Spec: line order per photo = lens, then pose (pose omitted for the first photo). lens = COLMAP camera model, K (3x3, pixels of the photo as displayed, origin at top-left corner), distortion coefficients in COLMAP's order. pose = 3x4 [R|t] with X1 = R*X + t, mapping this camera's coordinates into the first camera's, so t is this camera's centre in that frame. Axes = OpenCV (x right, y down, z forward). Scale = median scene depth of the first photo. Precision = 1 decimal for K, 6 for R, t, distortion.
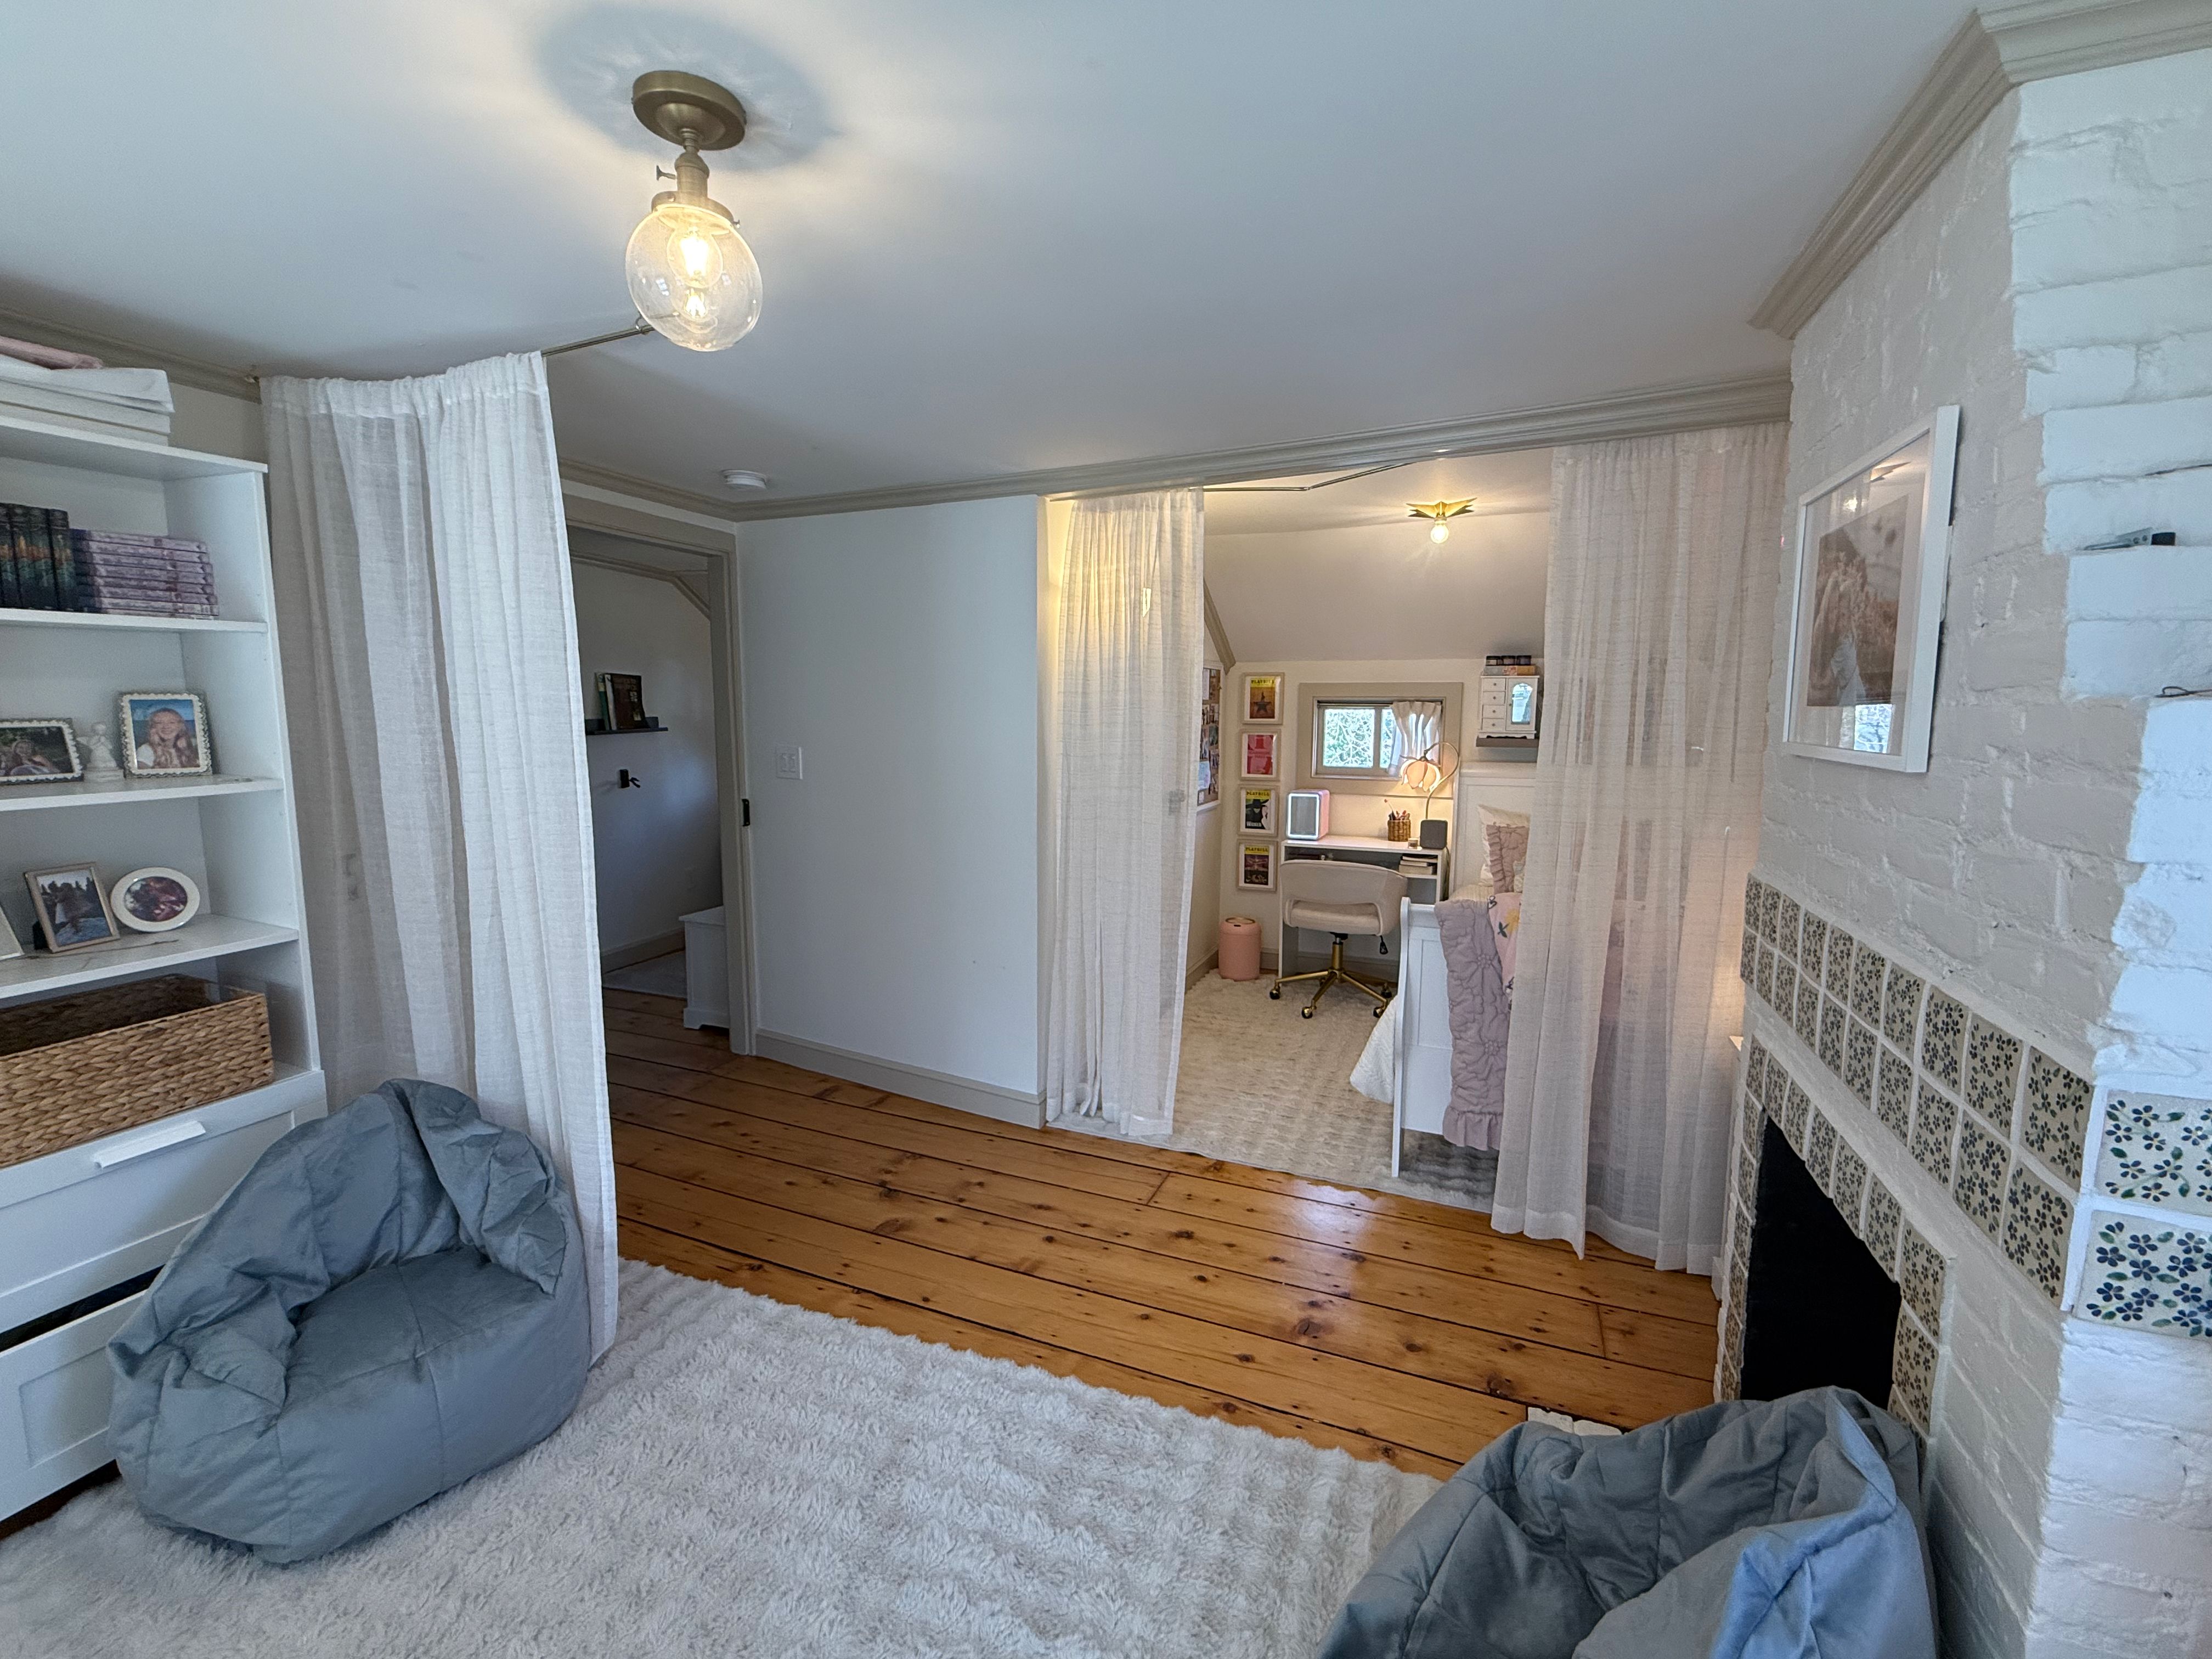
lens RADIAL K [[970.7, 0, 1106.0], [0, 970.7, 829.5], [0, 0, 1]] dist [-0.001833, 0.000512]
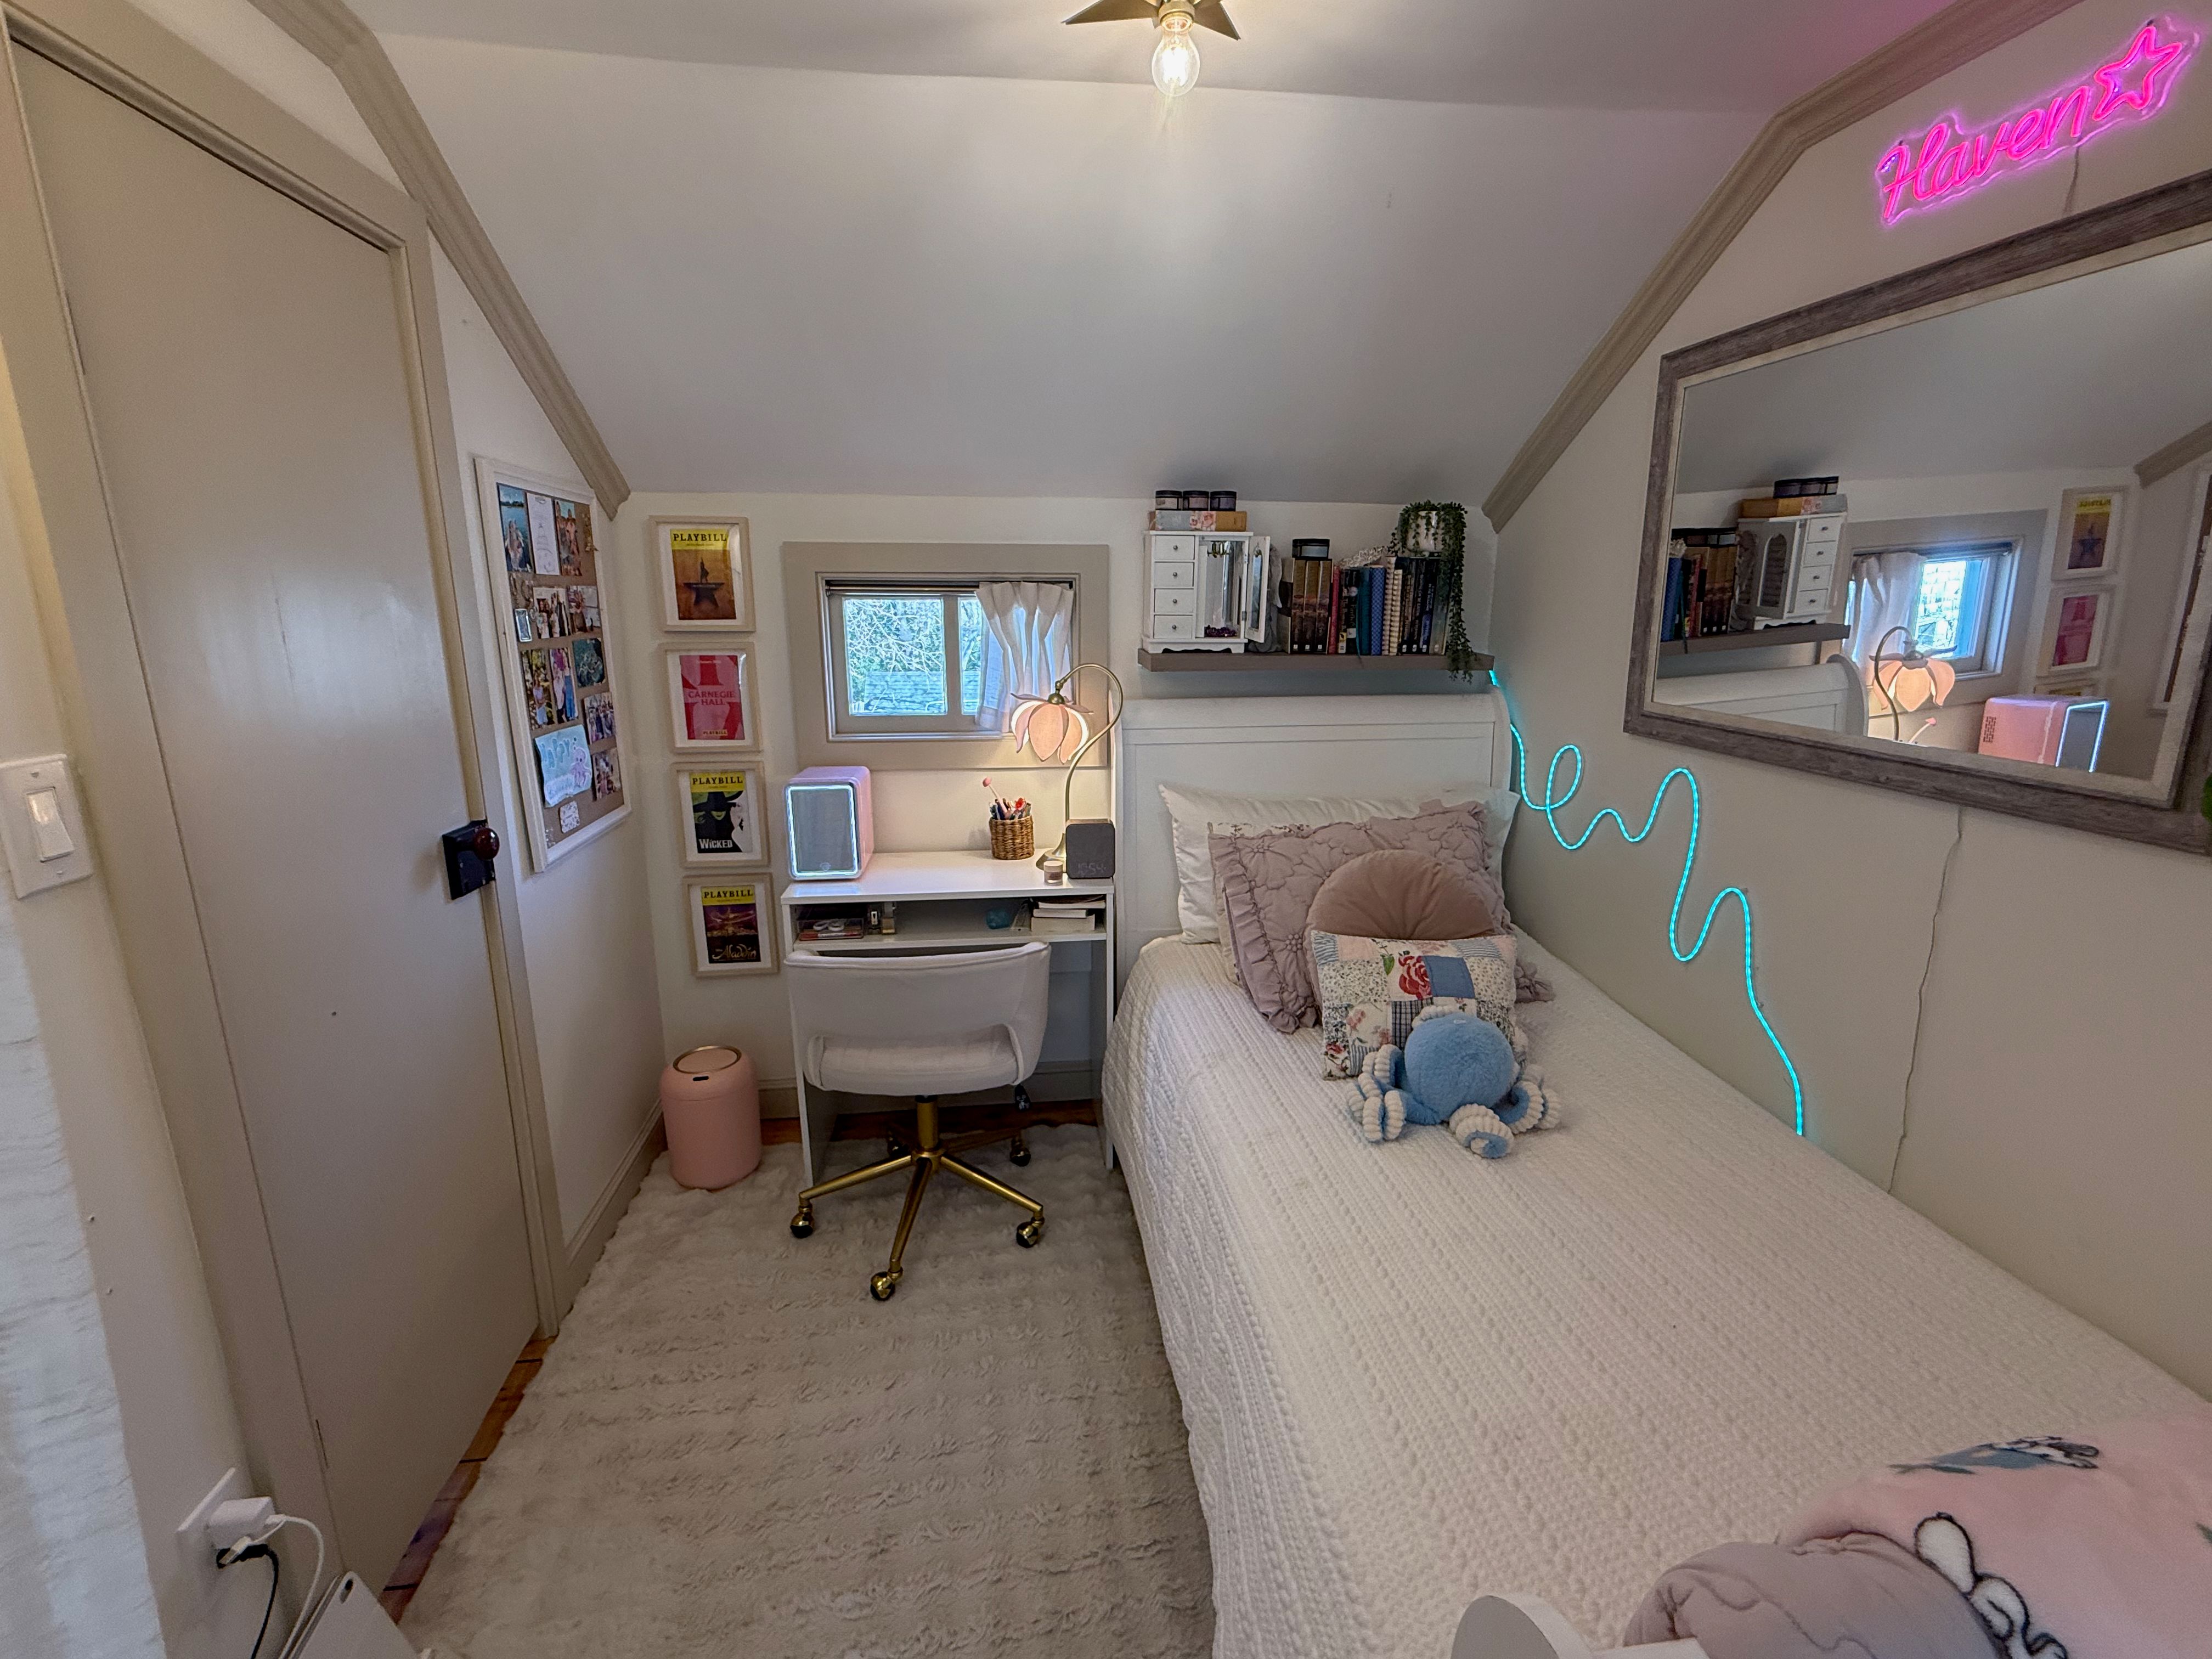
lens RADIAL K [[970.7, 0, 1106.0], [0, 970.7, 829.5], [0, 0, 1]] dist [-0.001833, 0.000512]
pose [[0.869109, -0.117889, 0.480366, 0.094251], [0.065811, 0.990108, 0.123918, -0.061651], [-0.490223, -0.076085, 0.868270, 0.509857]]
